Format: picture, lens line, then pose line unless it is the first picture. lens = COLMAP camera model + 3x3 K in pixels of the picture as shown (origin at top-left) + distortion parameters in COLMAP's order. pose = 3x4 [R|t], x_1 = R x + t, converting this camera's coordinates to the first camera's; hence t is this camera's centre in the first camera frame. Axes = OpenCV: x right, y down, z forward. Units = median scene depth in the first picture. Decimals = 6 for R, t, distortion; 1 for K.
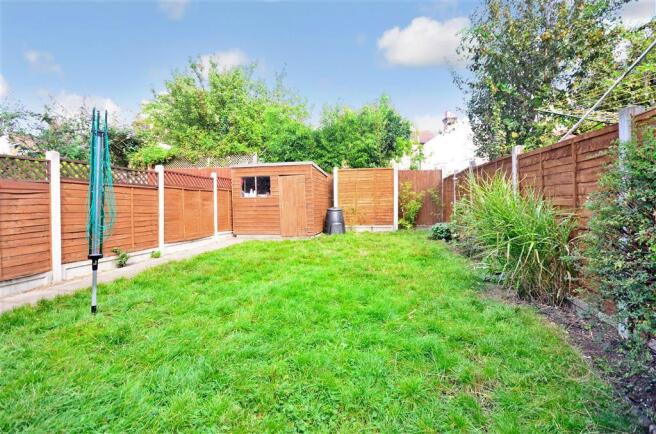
lens RADIAL K [[286.5, 0, 328.3], [0, 286.5, 199.7], [0, 0, 1]] dist [-0.000229, -0.000018]
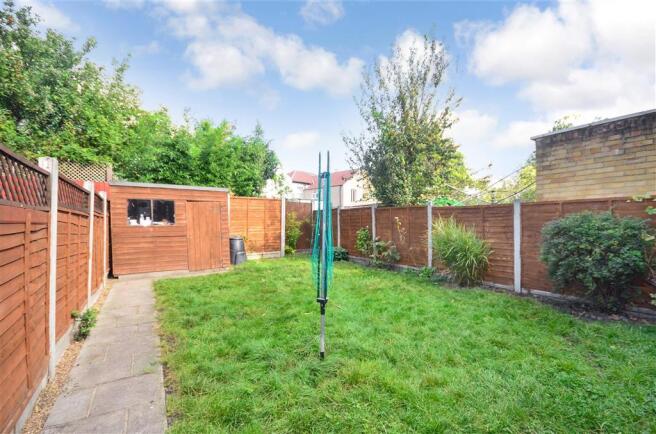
lens RADIAL K [[281.9, 0, 334.8], [0, 281.9, 220.5], [0, 0, 1]] dist [0.016318, -0.011404]
pose [[0.730306, 0.019835, 0.682832, -0.391976], [-0.013930, 0.999803, -0.014145, -0.017607], [-0.682978, 0.000818, 0.730439, 0.067828]]
